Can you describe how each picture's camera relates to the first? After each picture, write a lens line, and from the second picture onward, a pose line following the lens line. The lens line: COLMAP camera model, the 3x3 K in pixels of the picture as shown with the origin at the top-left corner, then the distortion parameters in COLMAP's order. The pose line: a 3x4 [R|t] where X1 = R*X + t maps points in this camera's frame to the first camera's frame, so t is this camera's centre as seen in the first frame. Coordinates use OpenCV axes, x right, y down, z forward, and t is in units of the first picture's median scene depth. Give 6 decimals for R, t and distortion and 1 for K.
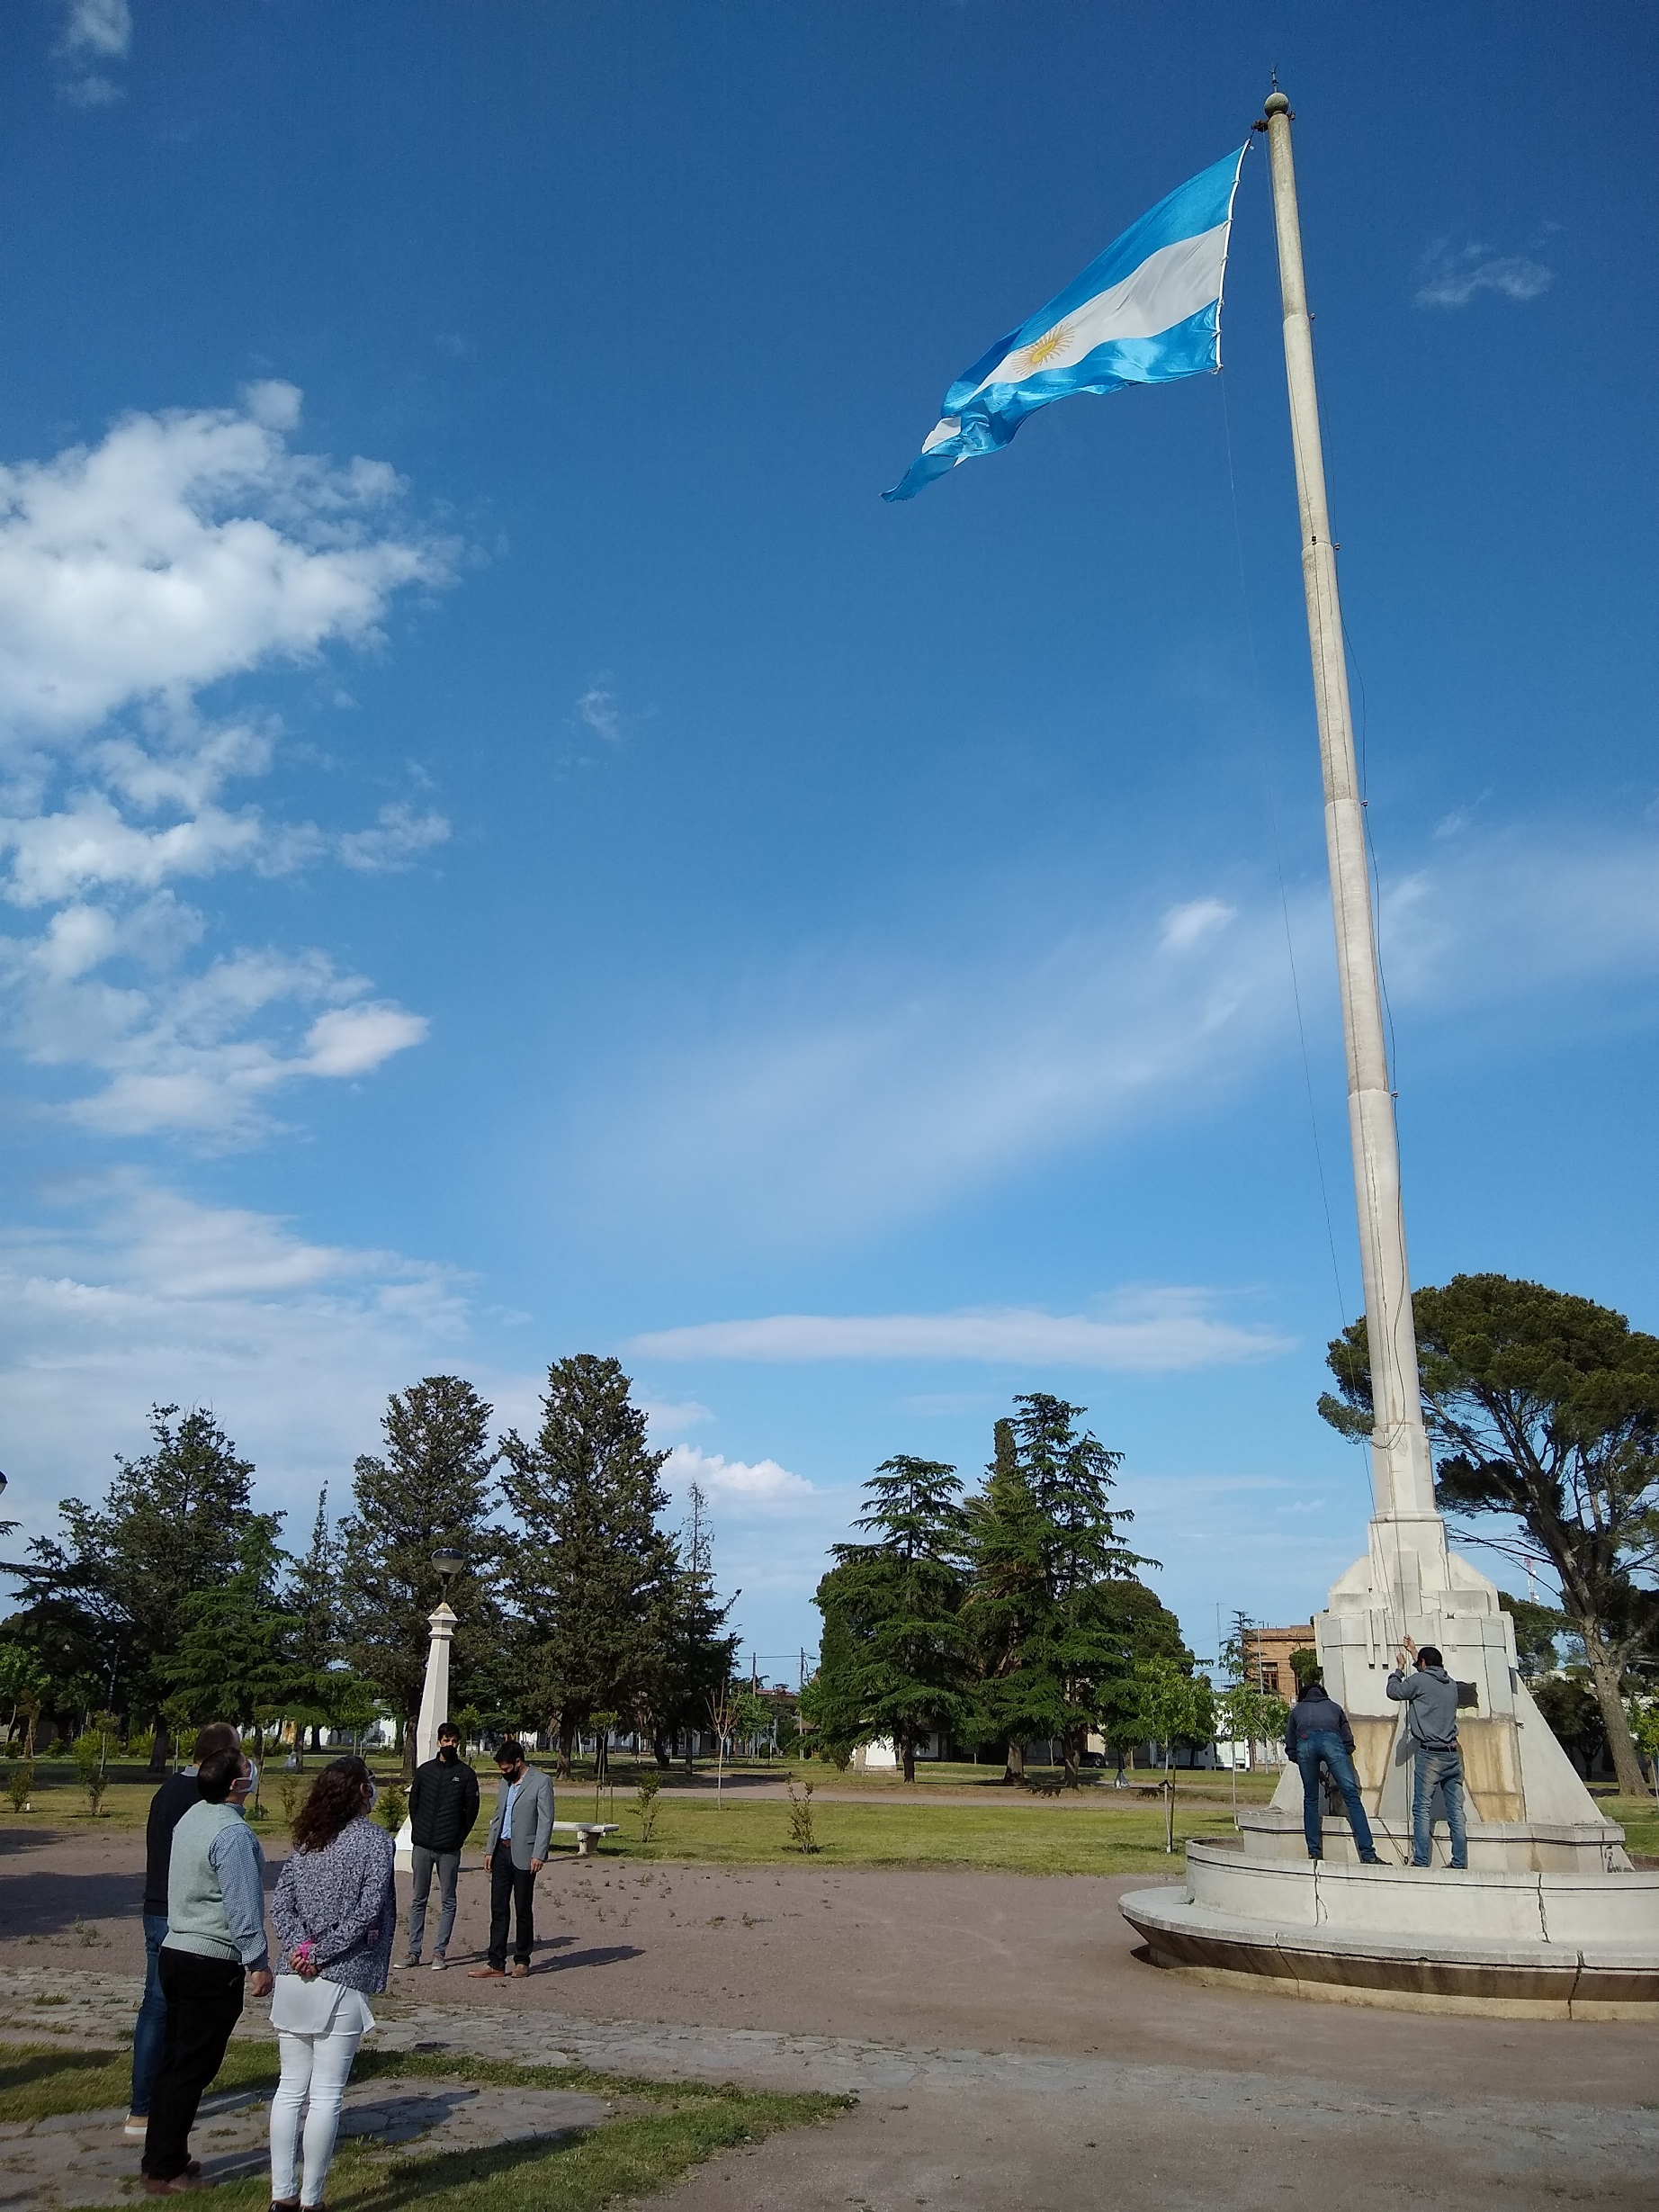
lens RADIAL K [[1834.6, 0, 827.1], [0, 1834.6, 1073.8], [0, 0, 1]] dist [-0.012340, 0.040293]
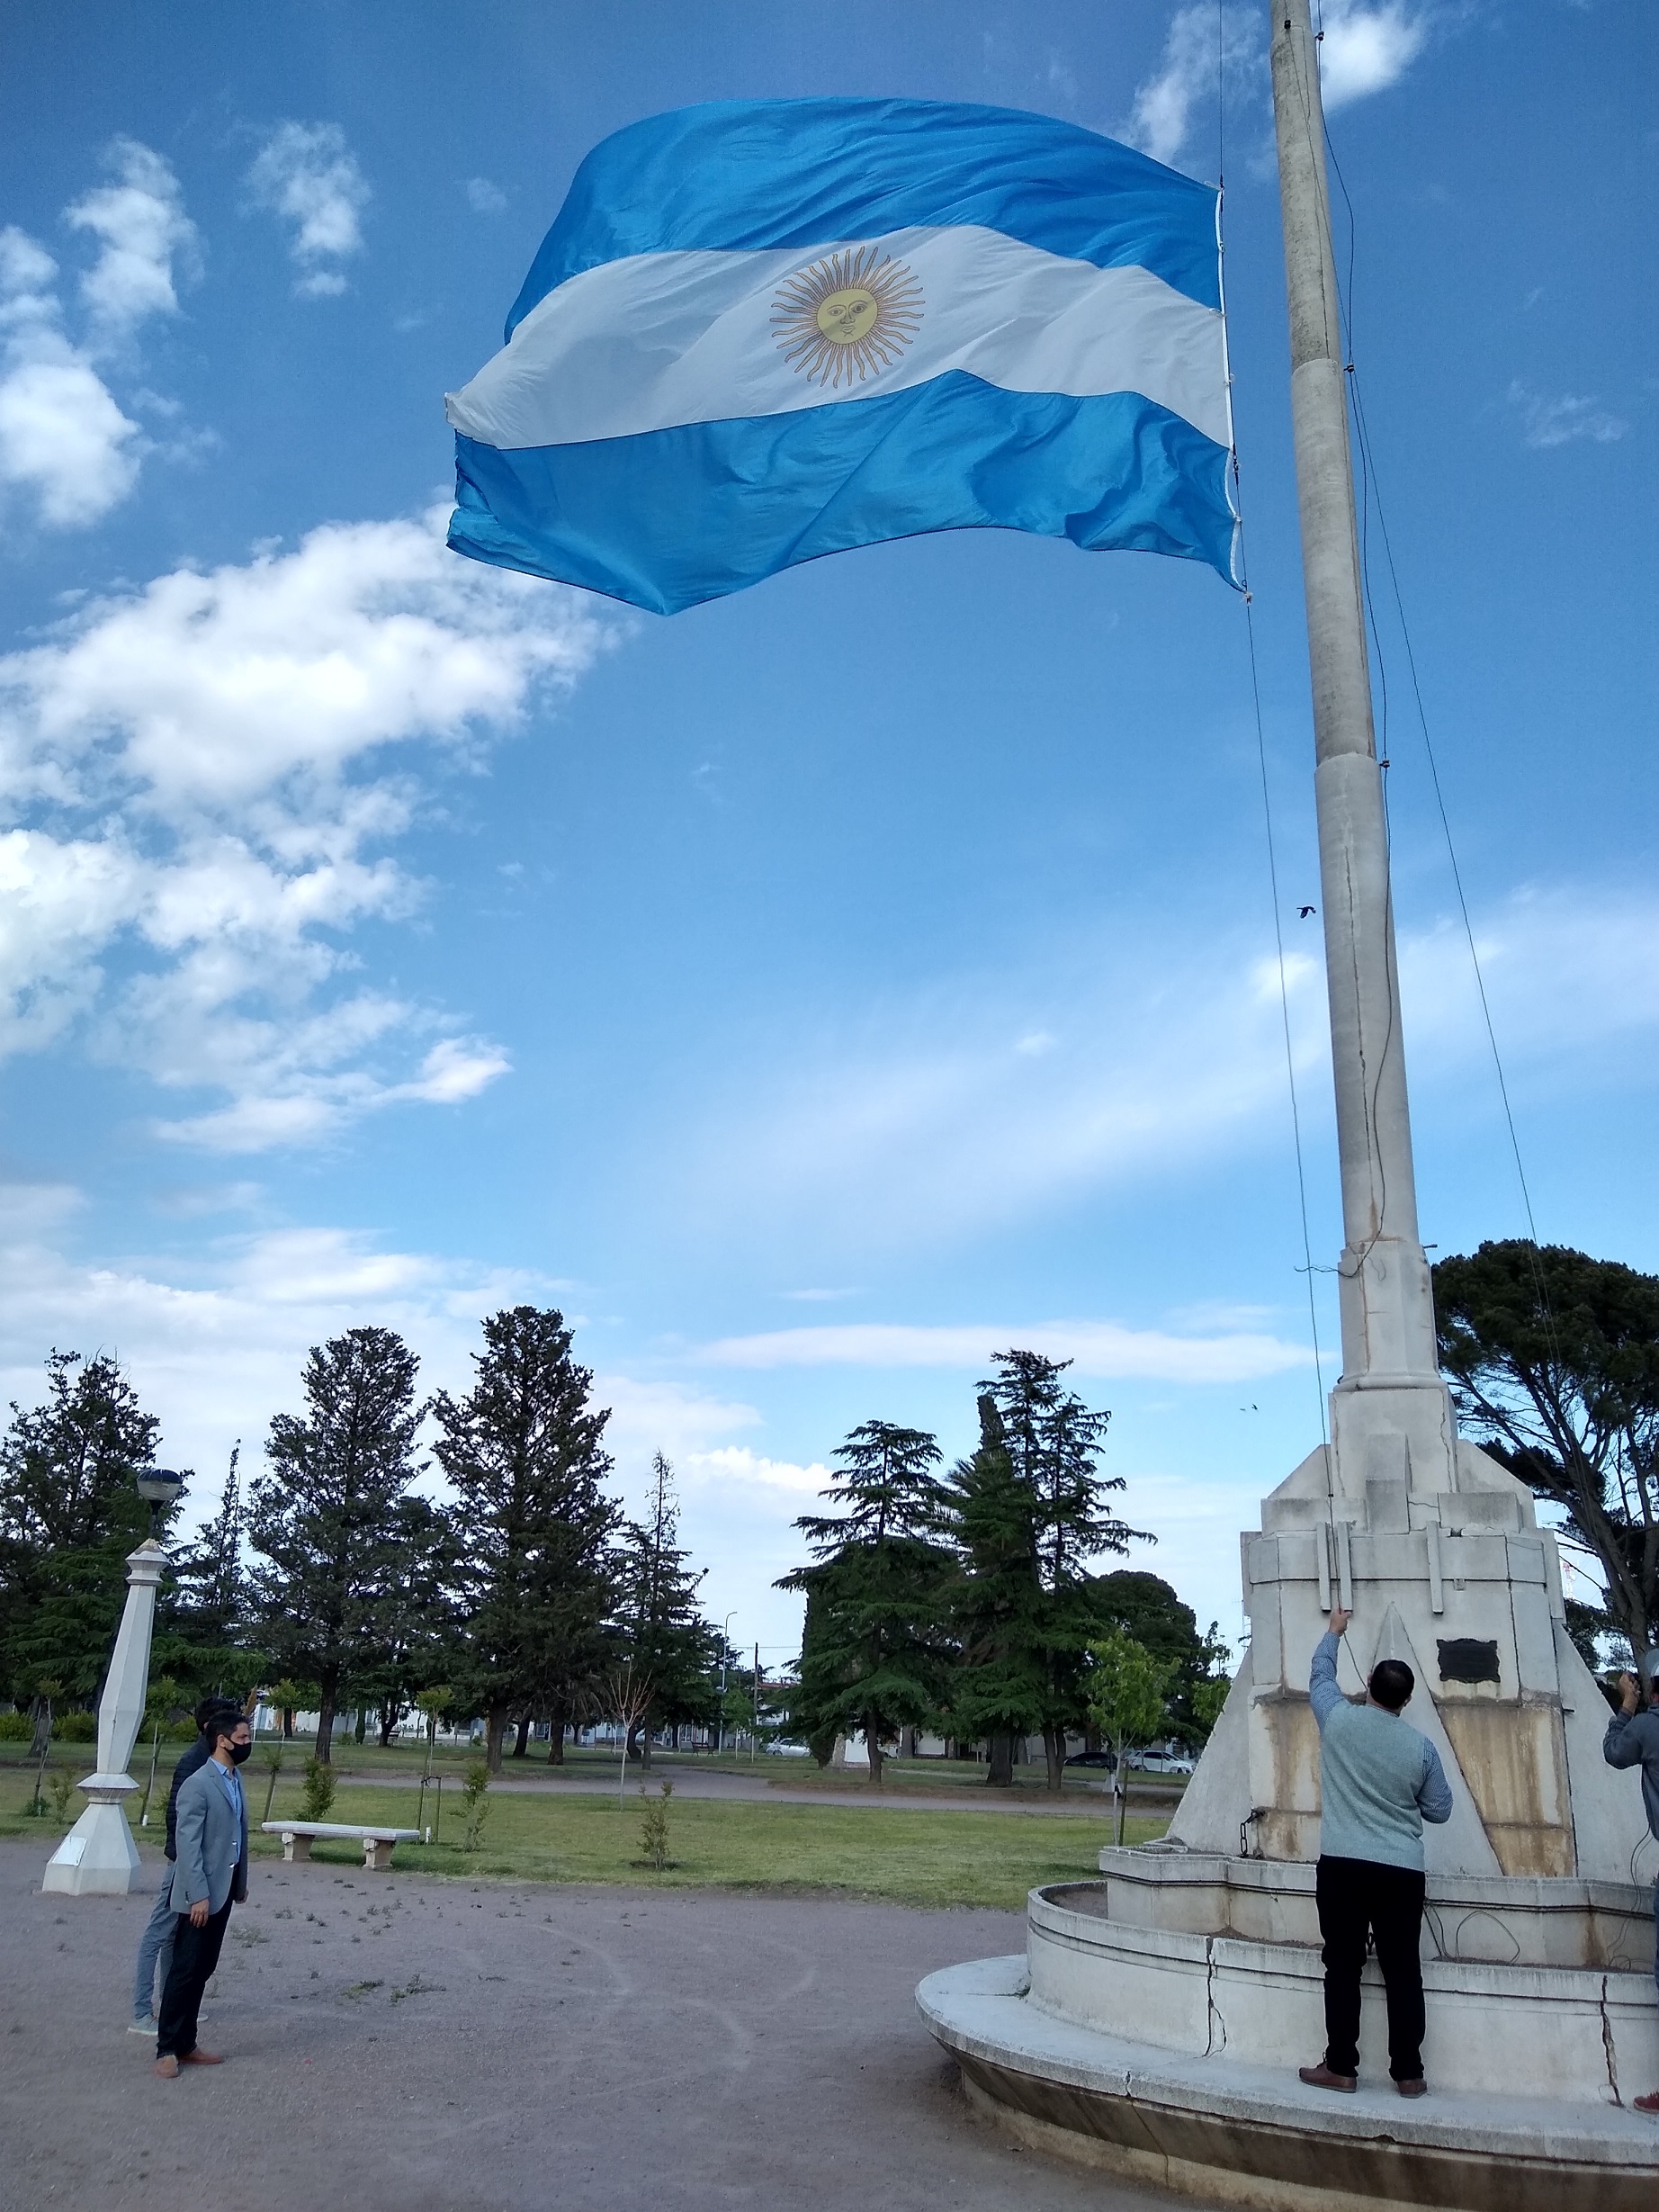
lens RADIAL K [[1834.6, 0, 827.1], [0, 1834.6, 1073.8], [0, 0, 1]] dist [-0.012340, 0.040293]
pose [[0.999742, 0.010151, -0.020316, 0.035949], [-0.010102, 0.999946, 0.002519, 0.036404], [0.020341, -0.002313, 0.999790, 0.097830]]
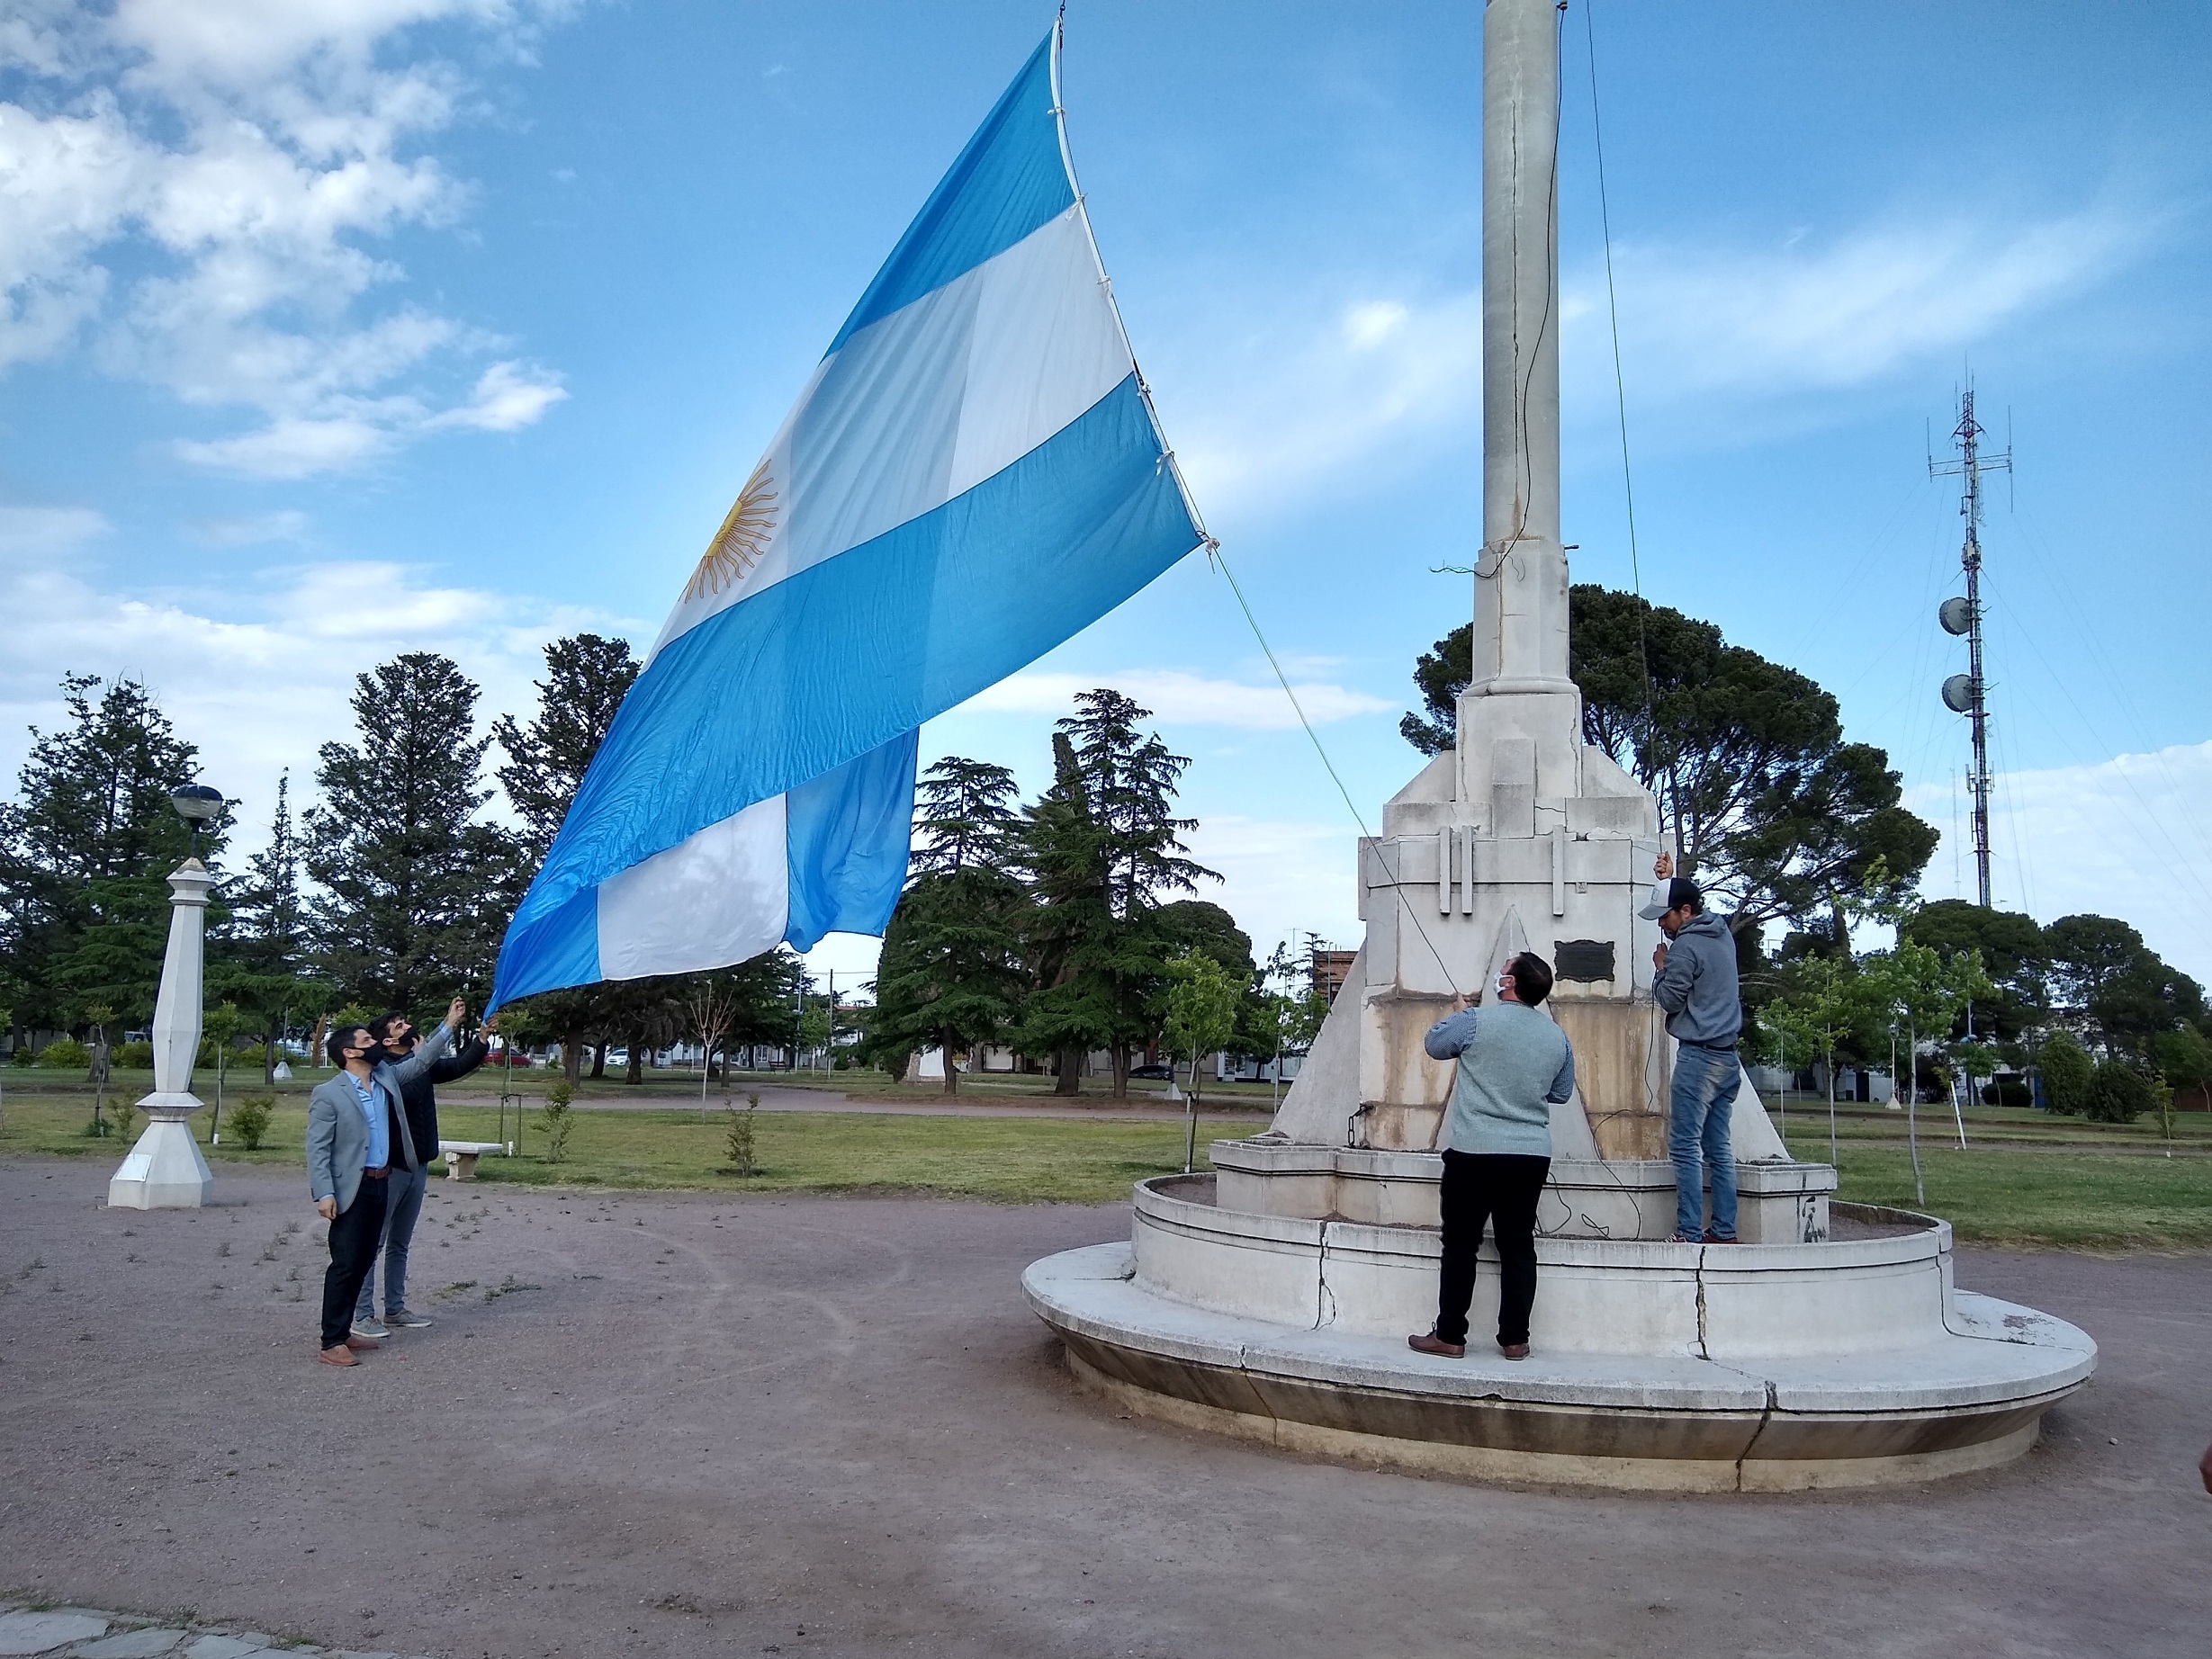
lens RADIAL K [[1834.9, 0, 1102.8], [0, 1834.9, 835.3], [0, 0, 1]] dist [0.011244, -0.006233]
pose [[0.995397, 0.016892, 0.094336, 0.032427], [-0.037827, 0.973673, 0.224787, 0.042017], [-0.088056, -0.227321, 0.969831, 0.108932]]
